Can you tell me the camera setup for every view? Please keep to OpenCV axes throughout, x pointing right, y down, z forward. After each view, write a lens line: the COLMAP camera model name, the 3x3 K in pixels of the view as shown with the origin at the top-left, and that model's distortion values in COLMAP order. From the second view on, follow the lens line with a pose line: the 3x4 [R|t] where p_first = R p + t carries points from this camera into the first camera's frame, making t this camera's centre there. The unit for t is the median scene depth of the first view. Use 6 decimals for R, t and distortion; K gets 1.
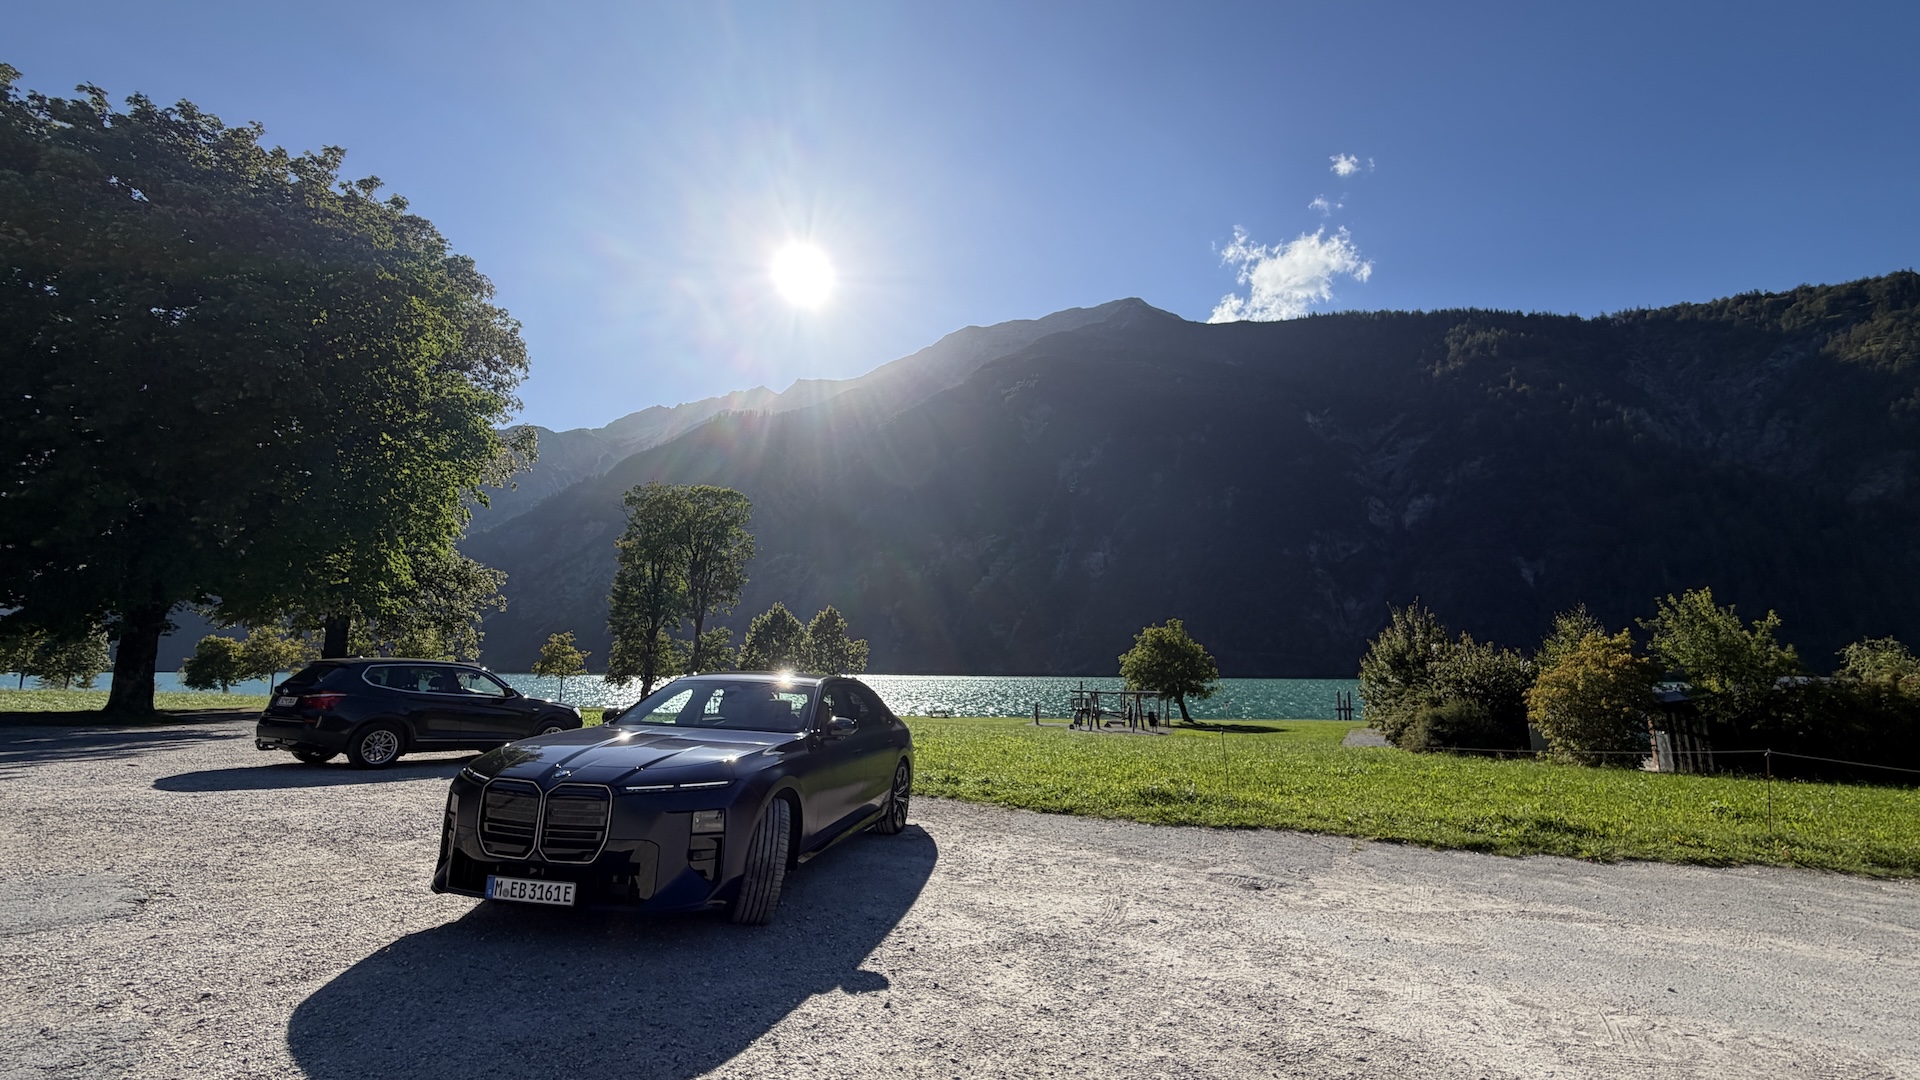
lens RADIAL K [[762.4, 0, 957.5], [0, 762.4, 540.2], [0, 0, 1]] dist [0.002047, -0.001136]
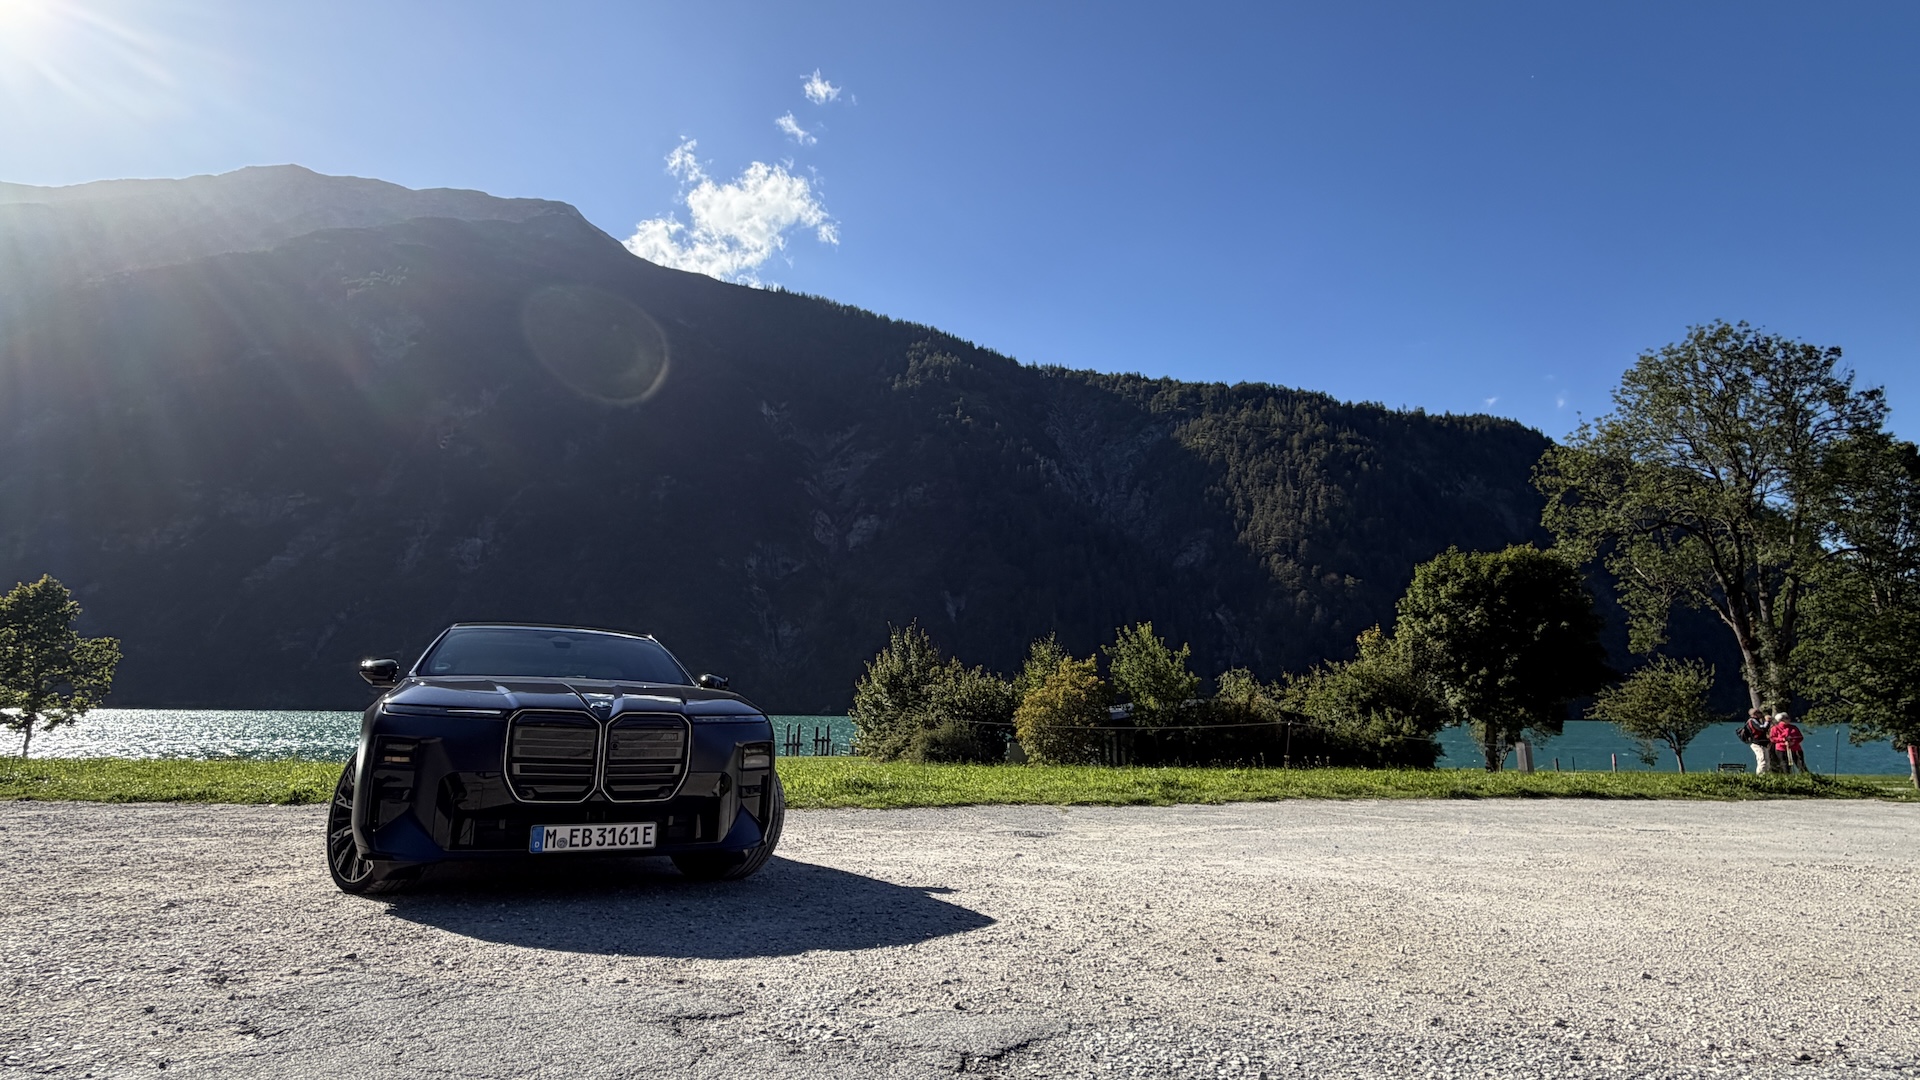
lens RADIAL K [[971.2, 0, 957.4], [0, 971.2, 544.5], [0, 0, 1]] dist [0.006673, -0.005216]
pose [[0.792662, 0.106933, 0.600210, -0.054824], [-0.110198, 0.993412, -0.031454, 0.007479], [-0.599619, -0.041209, 0.799224, -0.005476]]
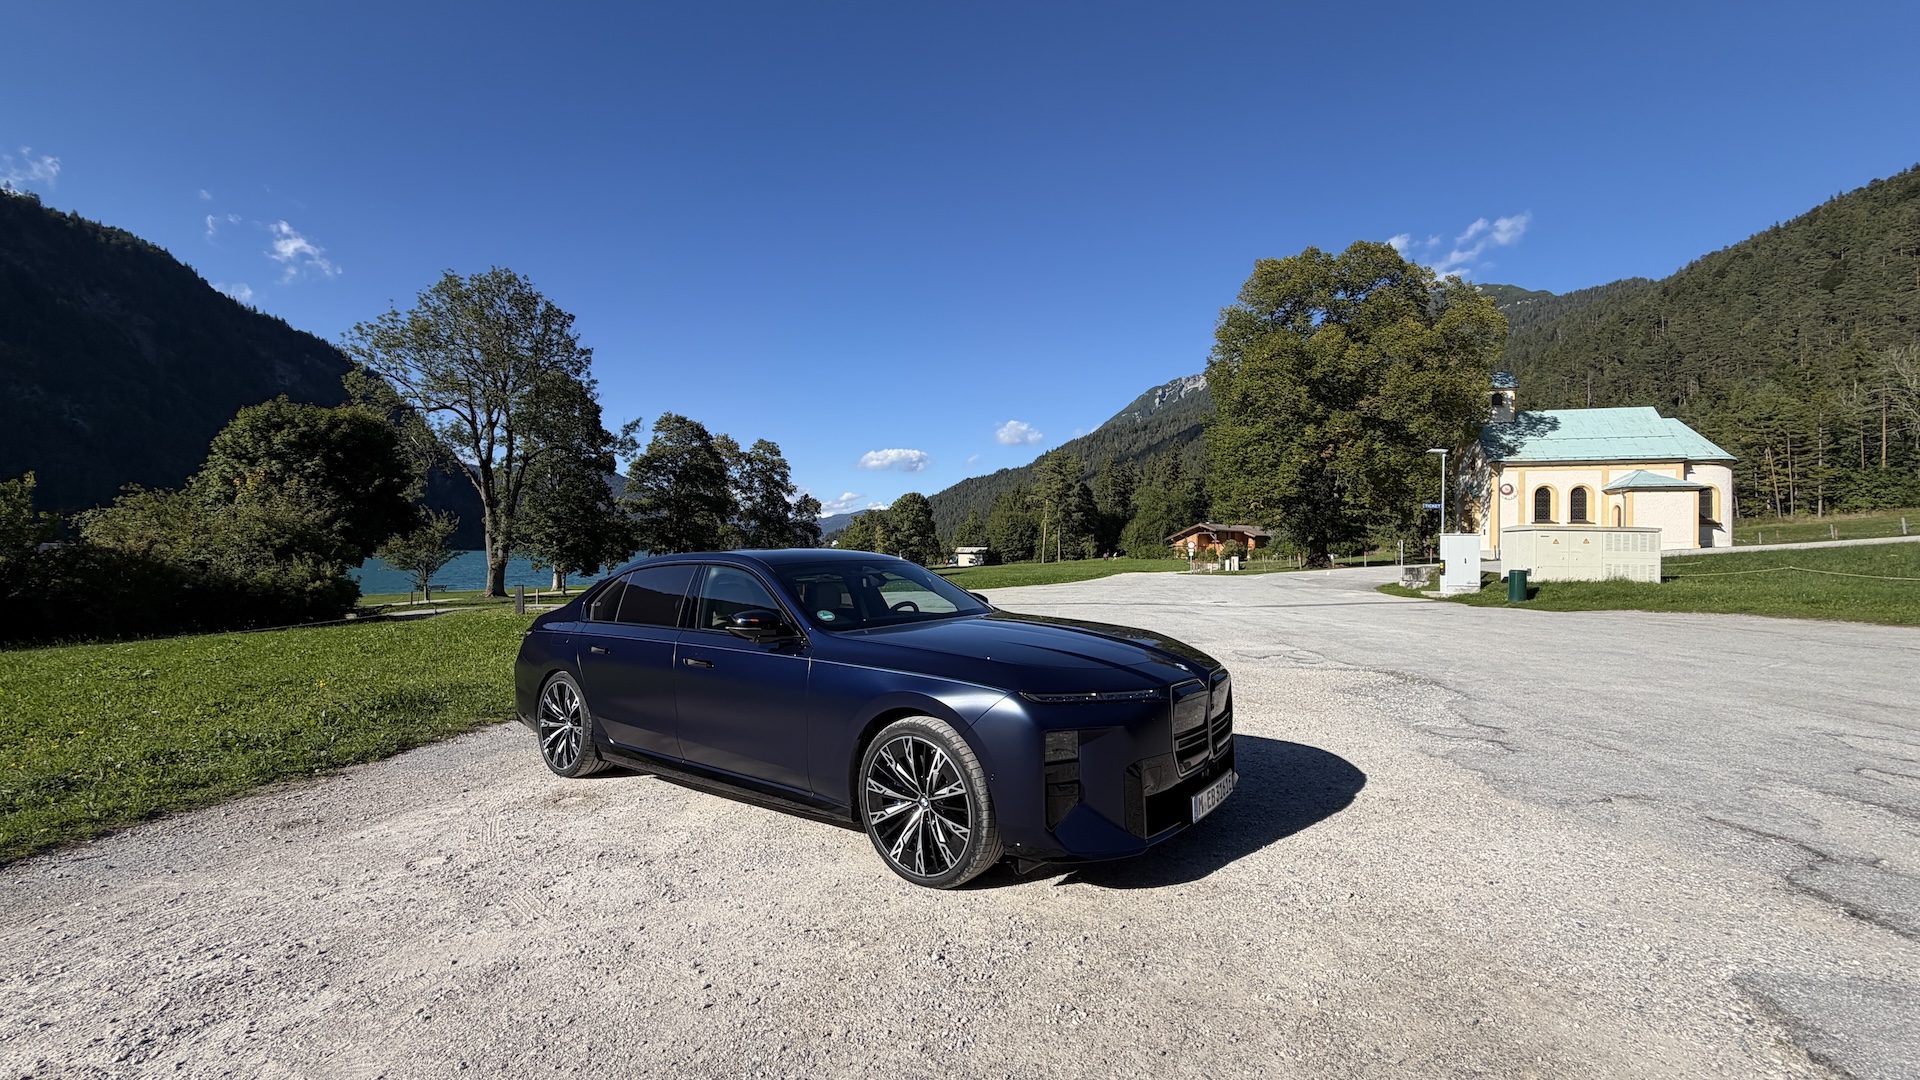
lens RADIAL K [[762.4, 0, 955.7], [0, 762.4, 541.9], [0, 0, 1]] dist [0.002047, -0.001136]
pose [[-0.421344, 0.005229, 0.906886, -0.081176], [-0.168381, 0.982145, -0.083894, 0.019450], [-0.891132, -0.188050, -0.412941, 0.113611]]
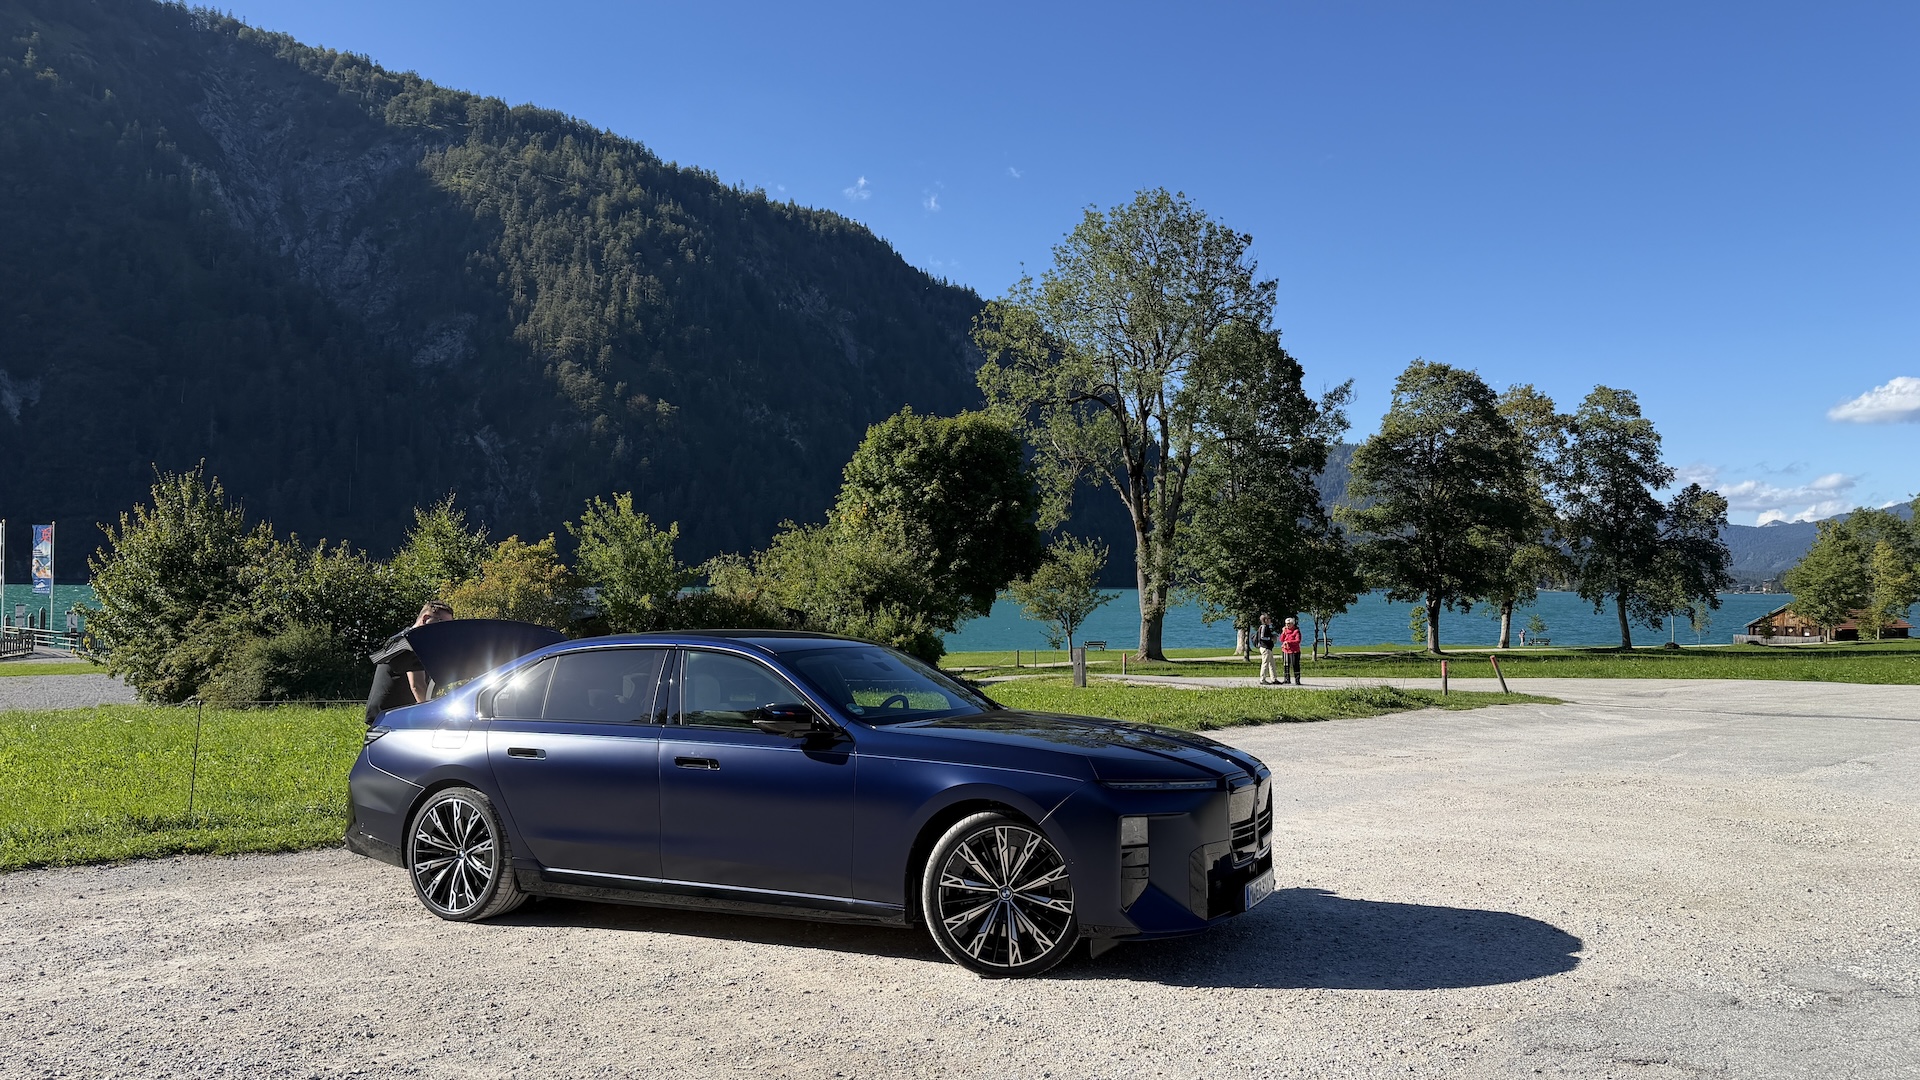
lens RADIAL K [[1340.4, 0, 956.2], [0, 1340.4, 532.9], [0, 0, 1]] dist [0.069275, -0.085994]
pose [[0.299522, 0.035174, 0.953441, -0.132562], [-0.173523, 0.984662, 0.018186, 0.004168], [-0.938177, -0.170891, 0.301031, 0.052590]]
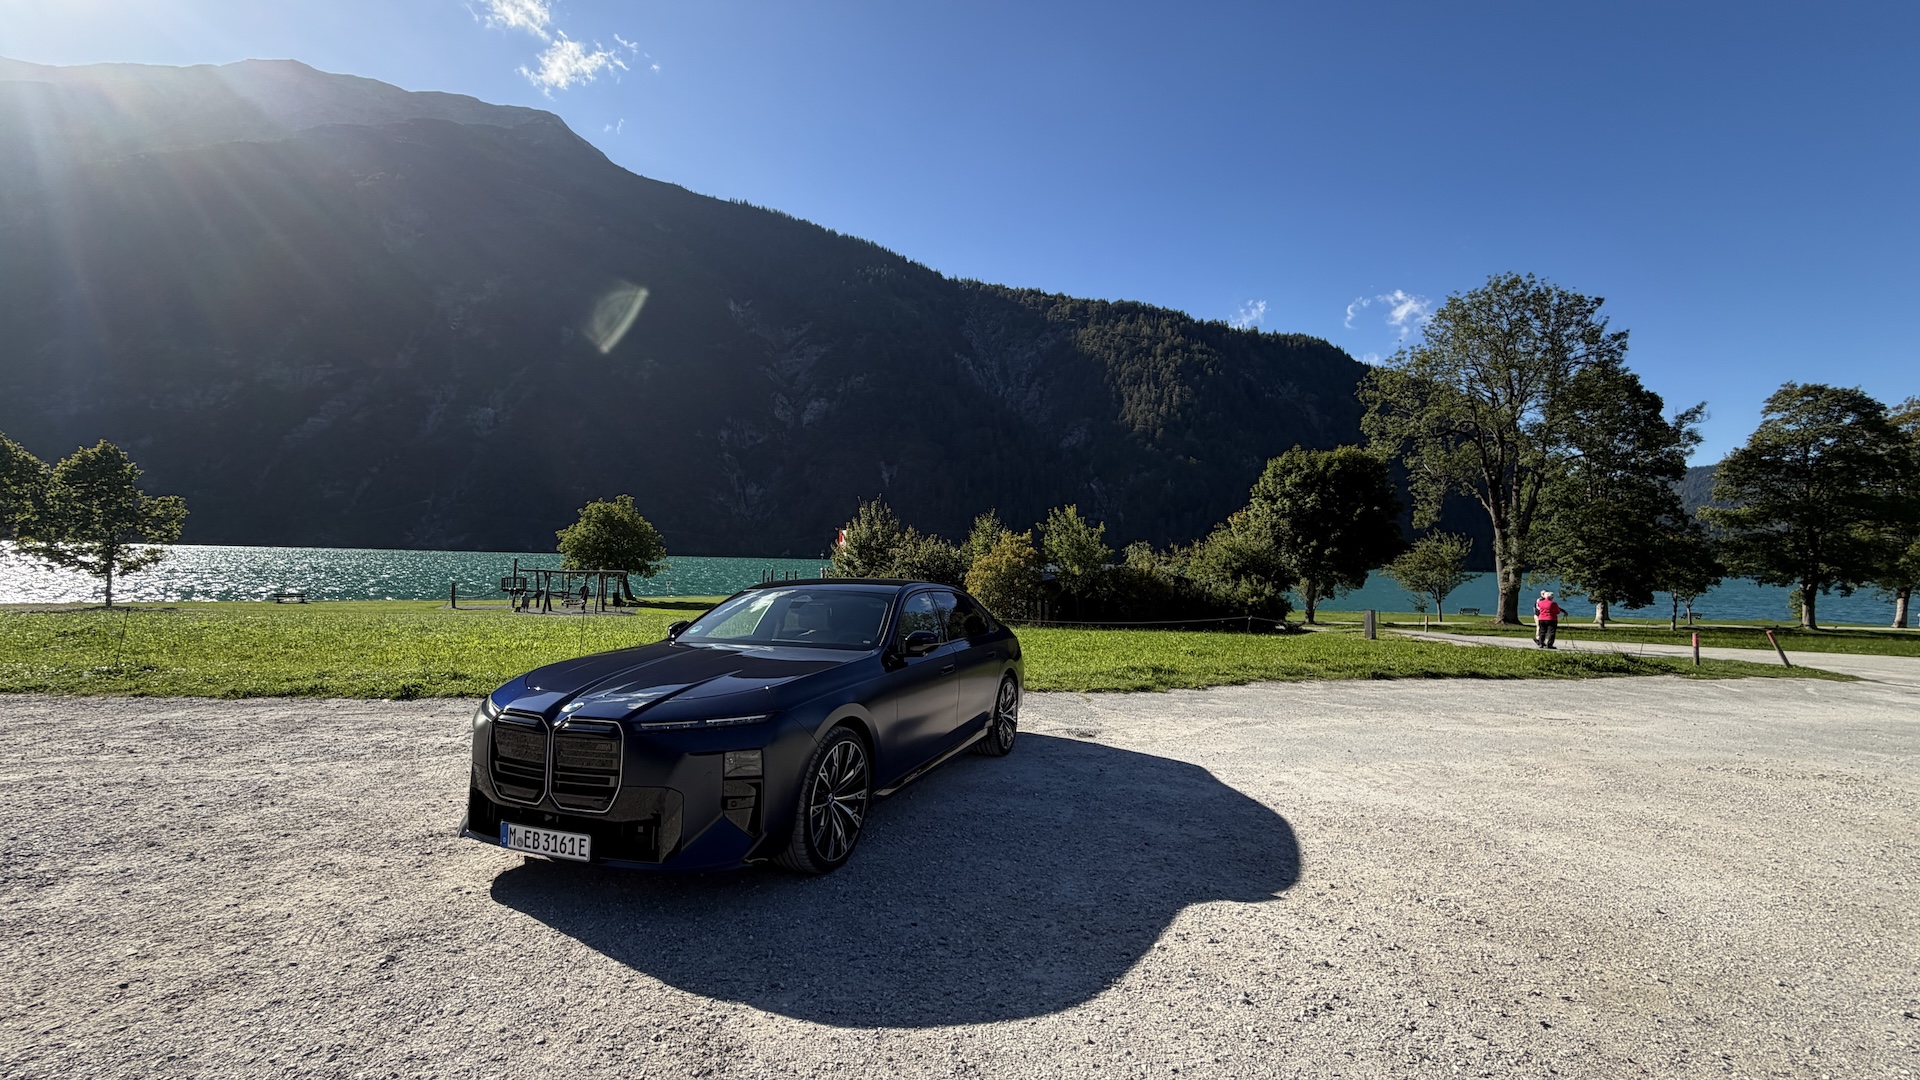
lens RADIAL K [[762.4, 0, 954.6], [0, 762.4, 540.9], [0, 0, 1]] dist [0.002047, -0.001136]
pose [[0.736461, 0.027055, 0.675938, -0.061035], [-0.135017, 0.984975, 0.107683, 0.001137], [-0.662869, -0.170567, 0.729048, 0.021956]]
